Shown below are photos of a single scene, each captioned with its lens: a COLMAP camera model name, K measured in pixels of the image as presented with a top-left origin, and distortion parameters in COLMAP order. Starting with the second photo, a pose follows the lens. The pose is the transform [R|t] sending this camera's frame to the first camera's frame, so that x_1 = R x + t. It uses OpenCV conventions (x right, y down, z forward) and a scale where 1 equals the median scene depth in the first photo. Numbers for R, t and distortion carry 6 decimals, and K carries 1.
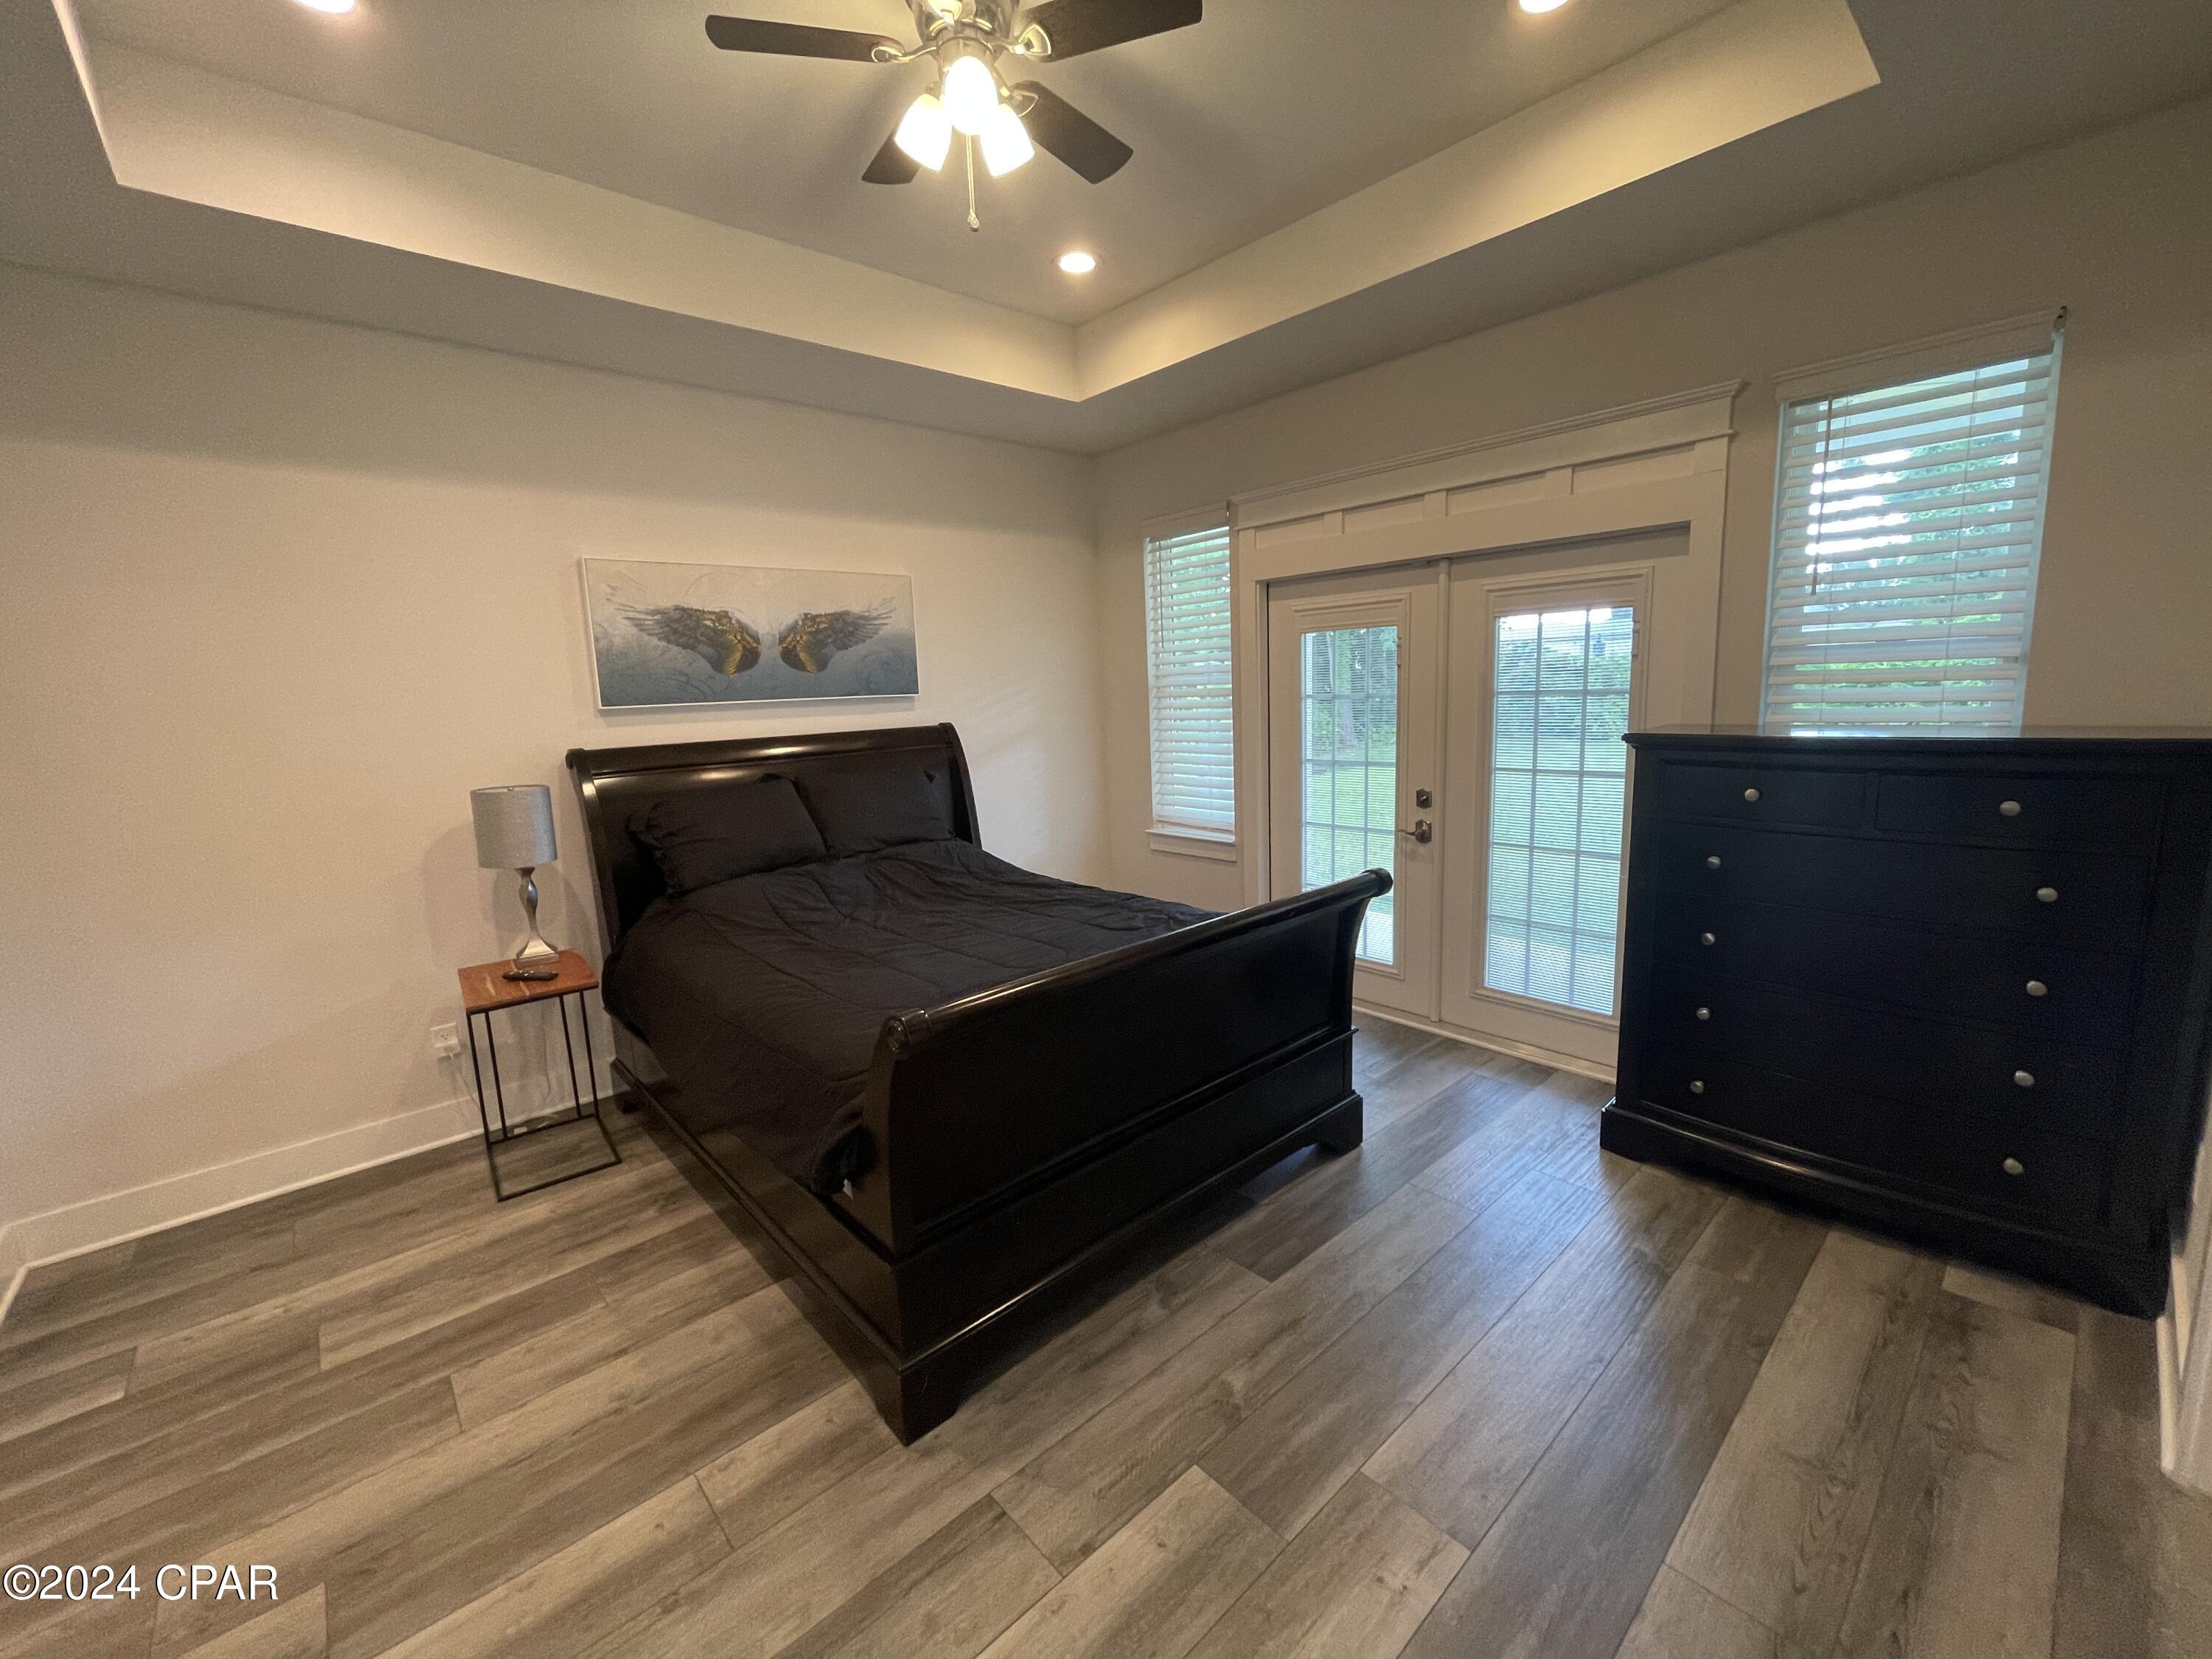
lens RADIAL K [[899.2, 0, 1100.8], [0, 899.2, 825.8], [0, 0, 1]] dist [-0.000881, 0.000402]
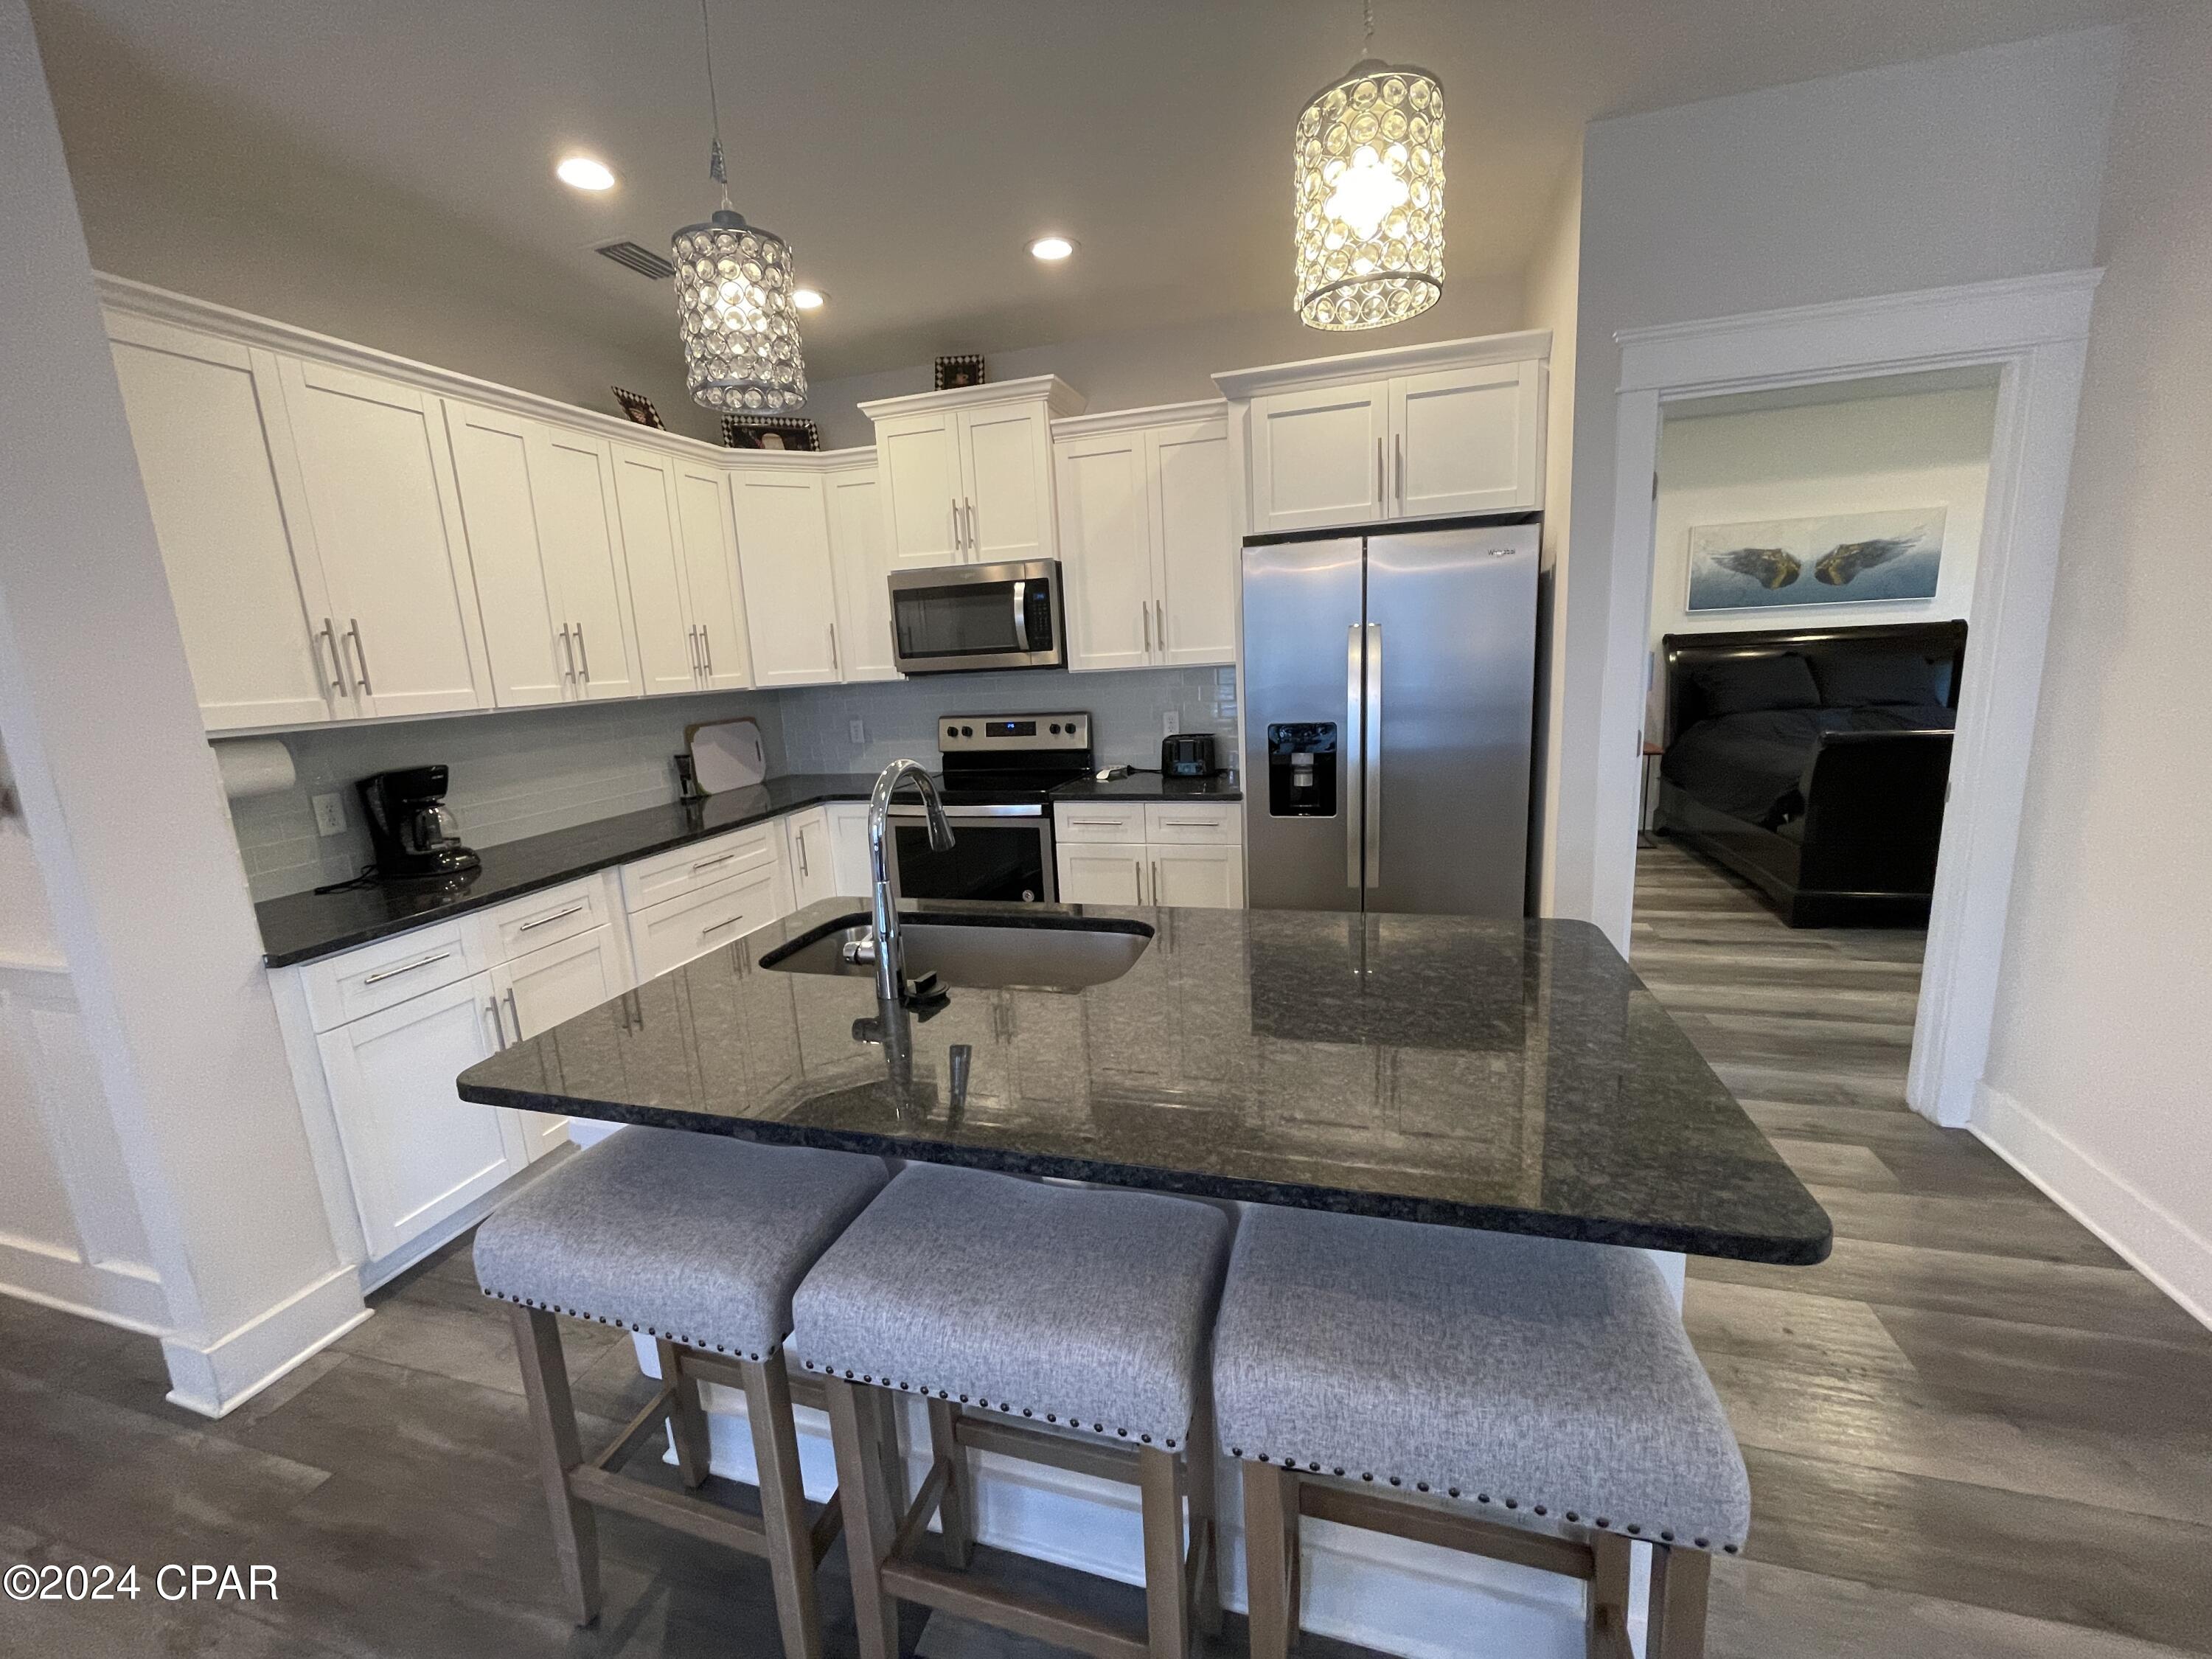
lens RADIAL K [[891.6, 0, 1101.1], [0, 891.6, 830.2], [0, 0, 1]] dist [-0.002875, -0.000231]
pose [[0.524568, 0.177734, -0.832610, 0.396498], [-0.104992, 0.984006, 0.143904, 0.170407], [0.844870, 0.011930, 0.534839, -0.955931]]
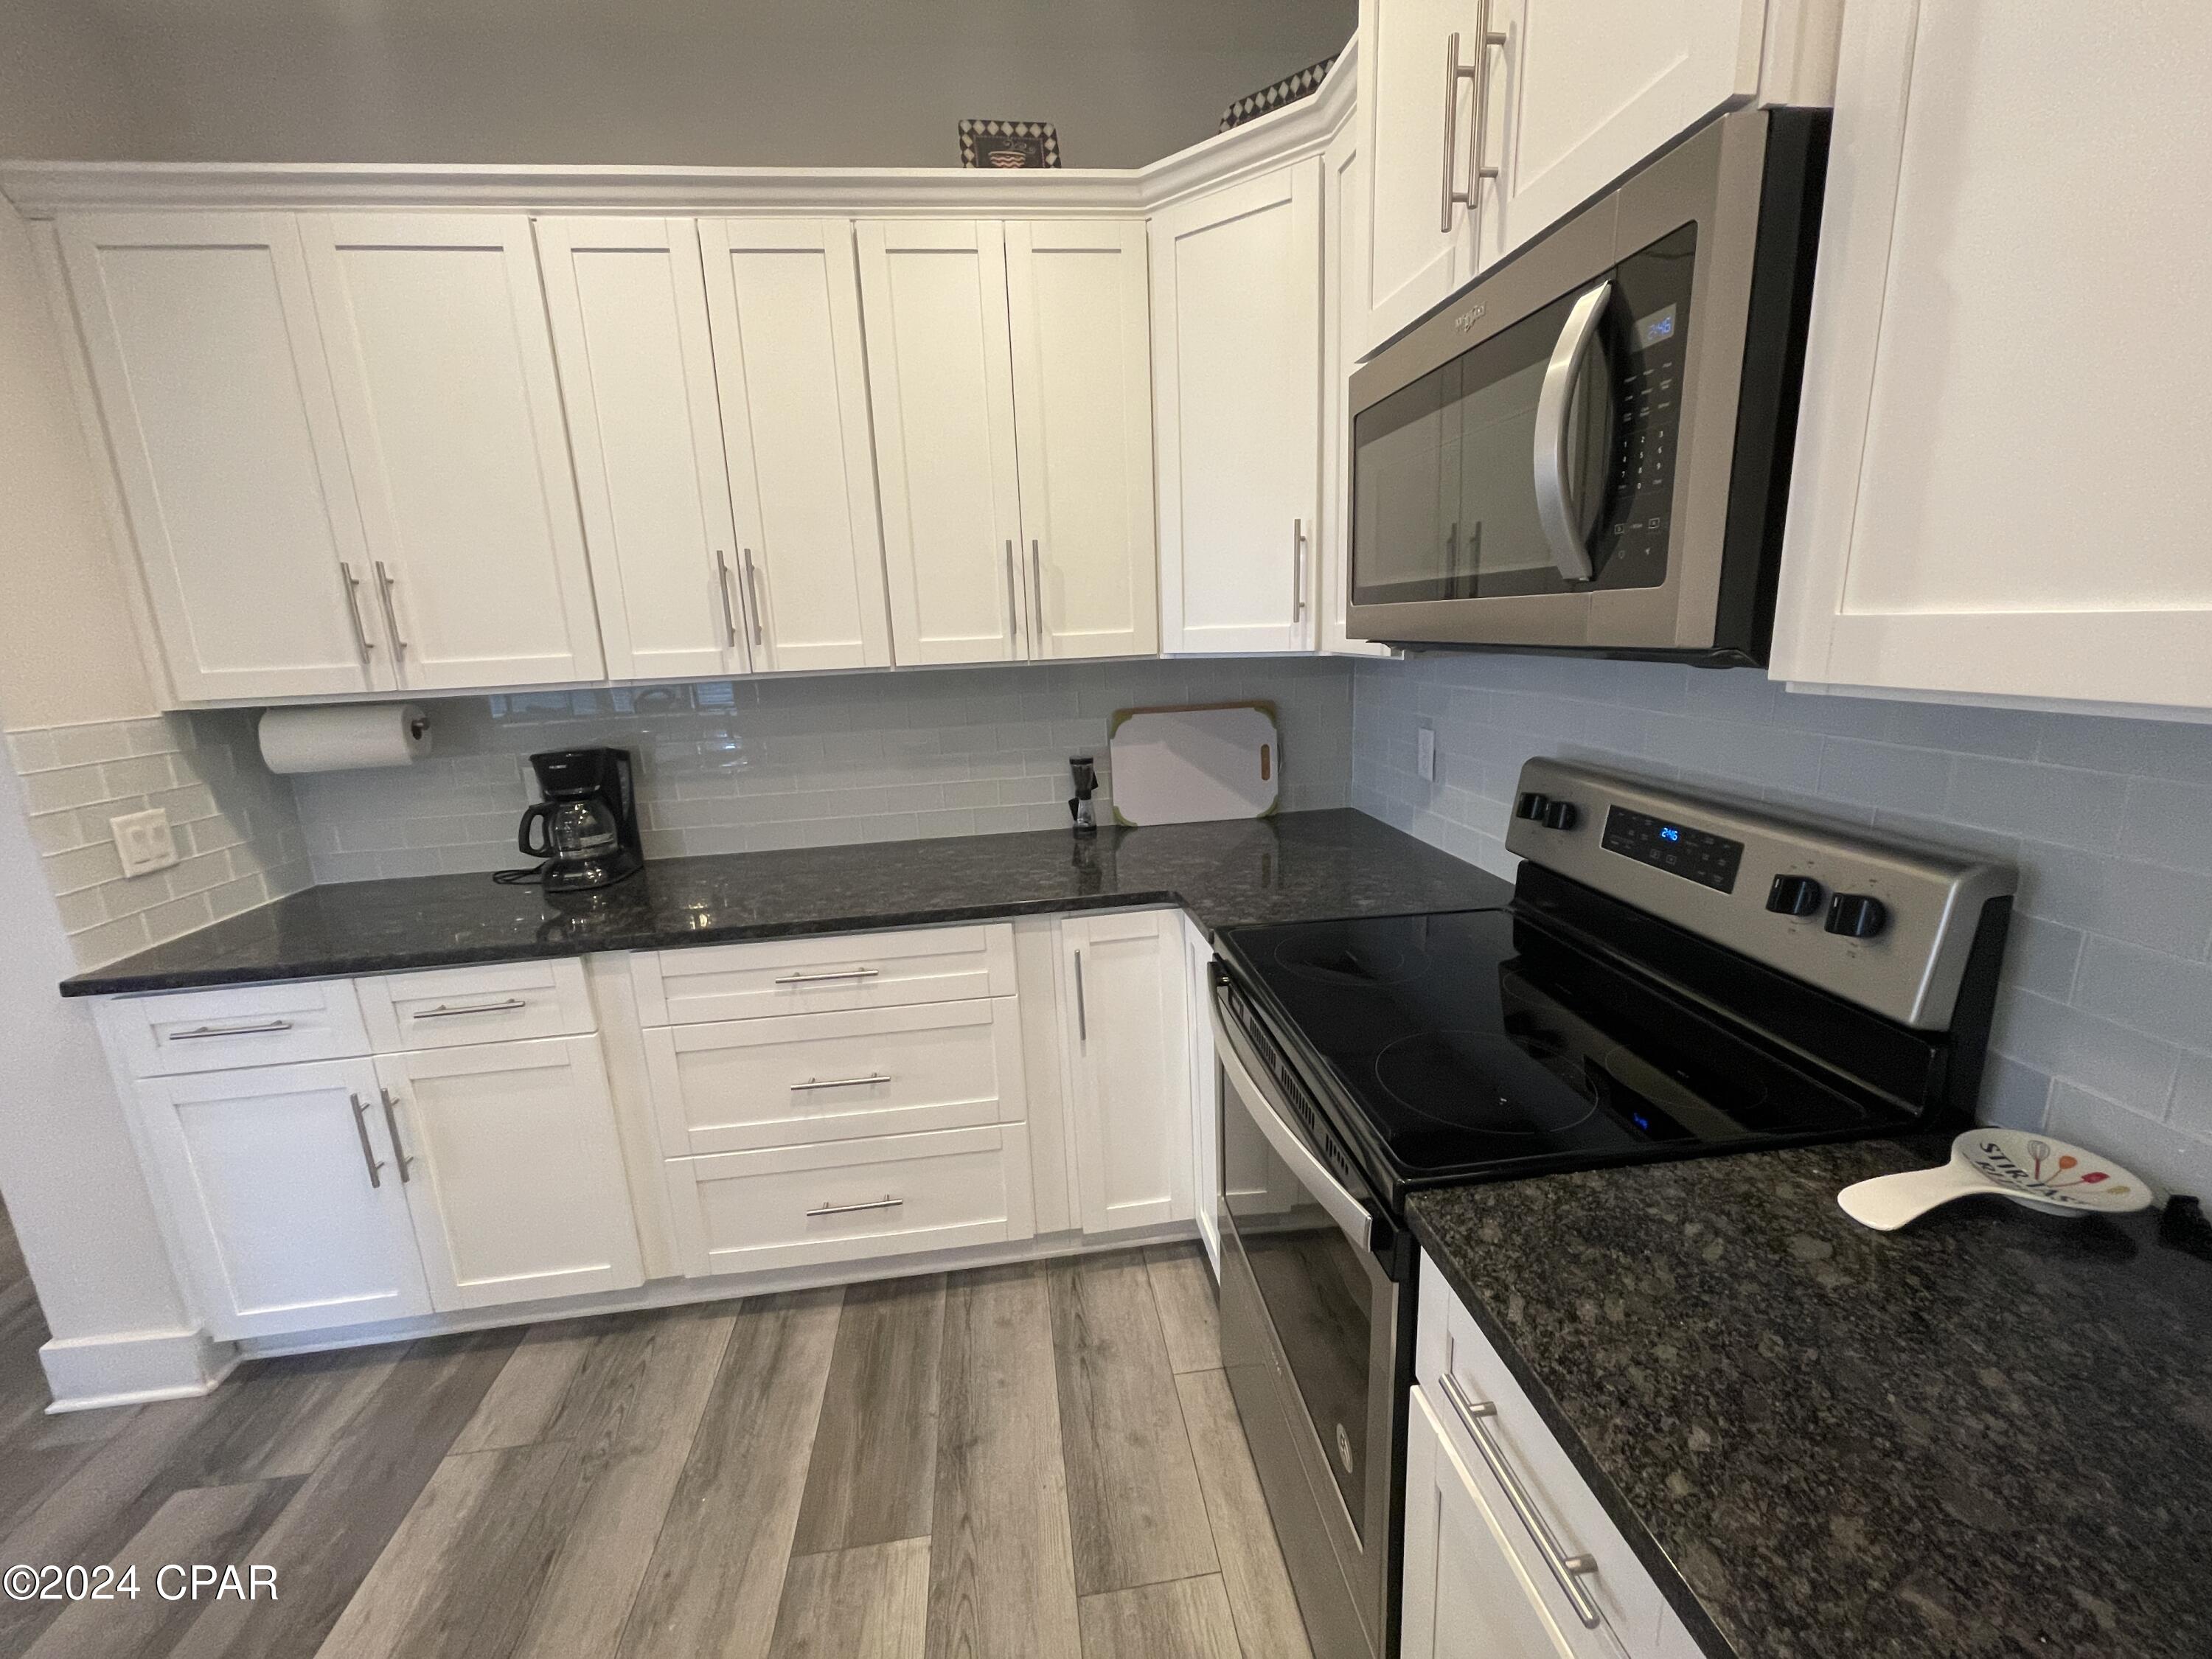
lens RADIAL K [[894.3, 0, 1102.1], [0, 894.3, 825.5], [0, 0, 1]] dist [0.000749, 0.000037]
pose [[-0.565286, 0.242179, -0.788543, -0.318032], [-0.068591, 0.938822, 0.337504, 0.105579], [0.822038, 0.244874, -0.514092, -0.393746]]
